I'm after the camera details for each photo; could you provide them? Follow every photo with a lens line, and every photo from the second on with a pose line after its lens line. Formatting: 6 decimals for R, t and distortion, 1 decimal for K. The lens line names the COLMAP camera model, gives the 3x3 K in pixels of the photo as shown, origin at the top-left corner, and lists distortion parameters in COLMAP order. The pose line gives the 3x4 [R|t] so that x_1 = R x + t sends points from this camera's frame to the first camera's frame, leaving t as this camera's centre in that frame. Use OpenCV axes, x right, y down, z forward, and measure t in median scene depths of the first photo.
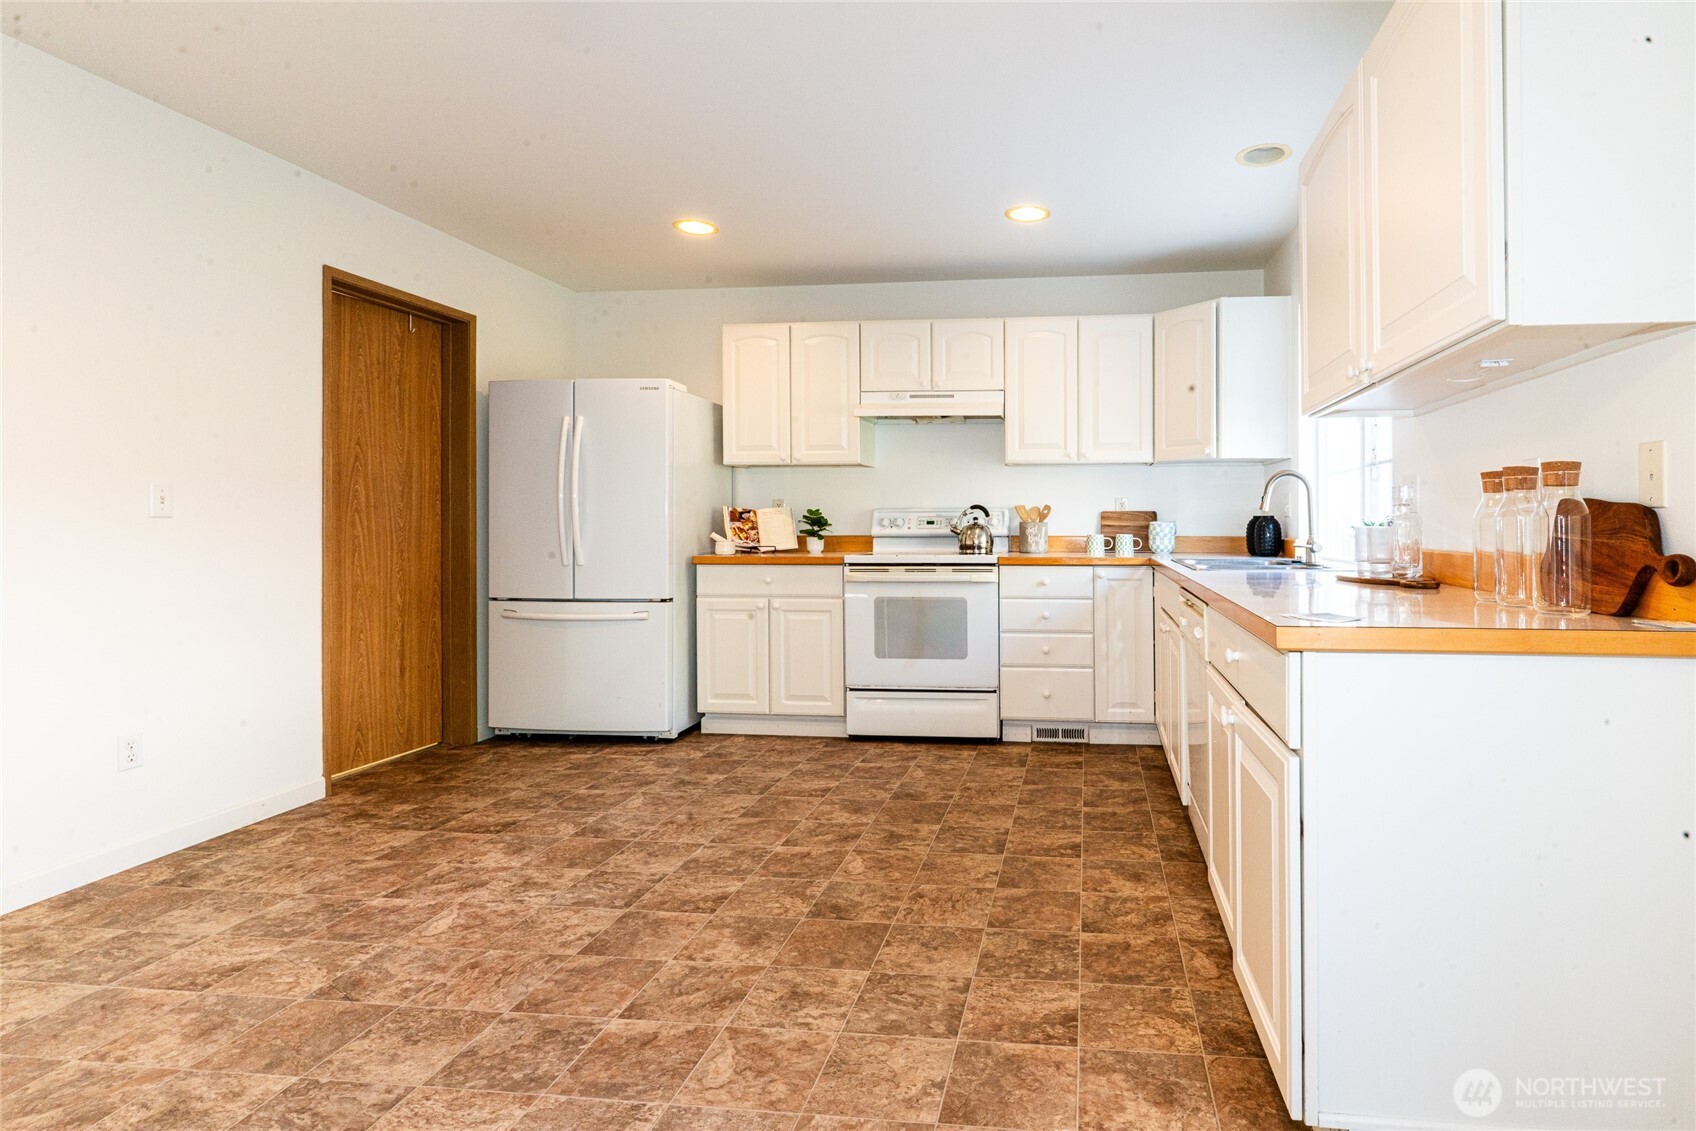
lens RADIAL K [[799.8, 0, 848.7], [0, 799.8, 528.3], [0, 0, 1]] dist [0.001723, 0.000046]
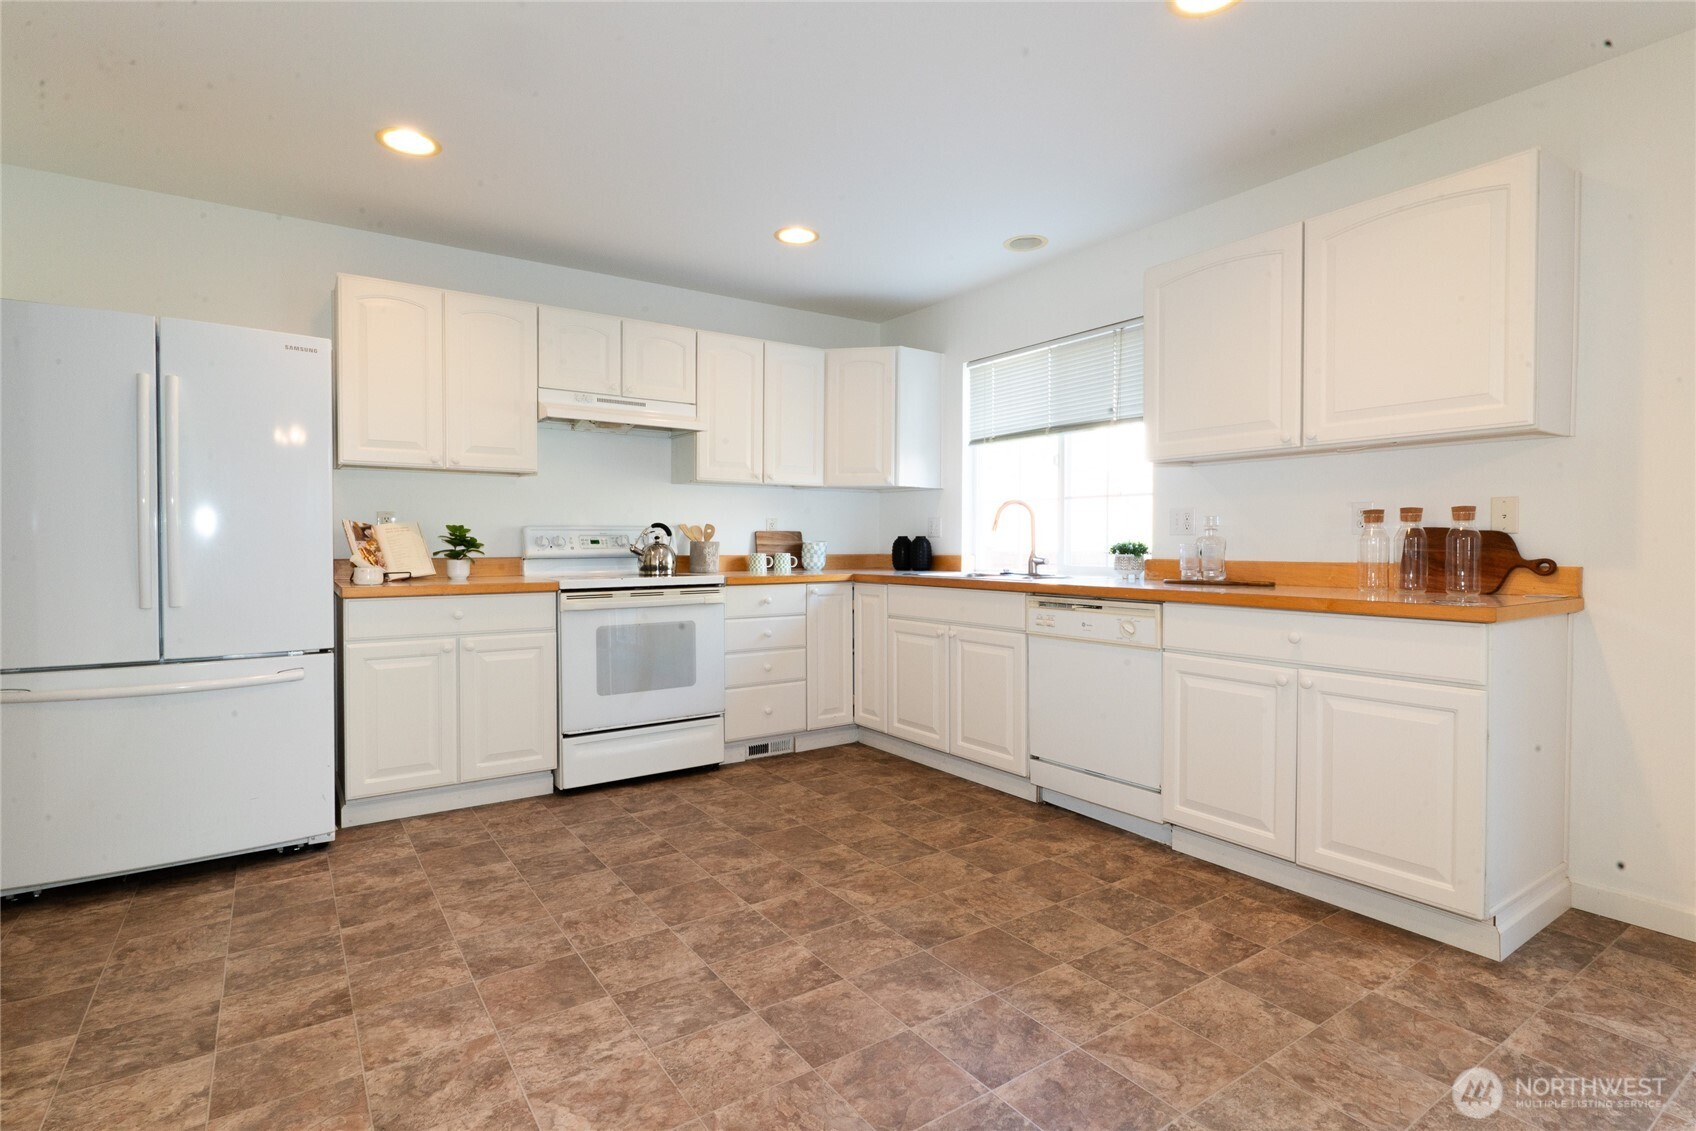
lens RADIAL K [[820.5, 0, 848.0], [0, 820.5, 565.5], [0, 0, 1]] dist [0.002018, -0.000176]
pose [[0.763344, -0.017711, 0.645749, -0.334835], [0.003903, 0.999732, 0.022806, -0.000673], [-0.645980, -0.014888, 0.763209, 0.135327]]
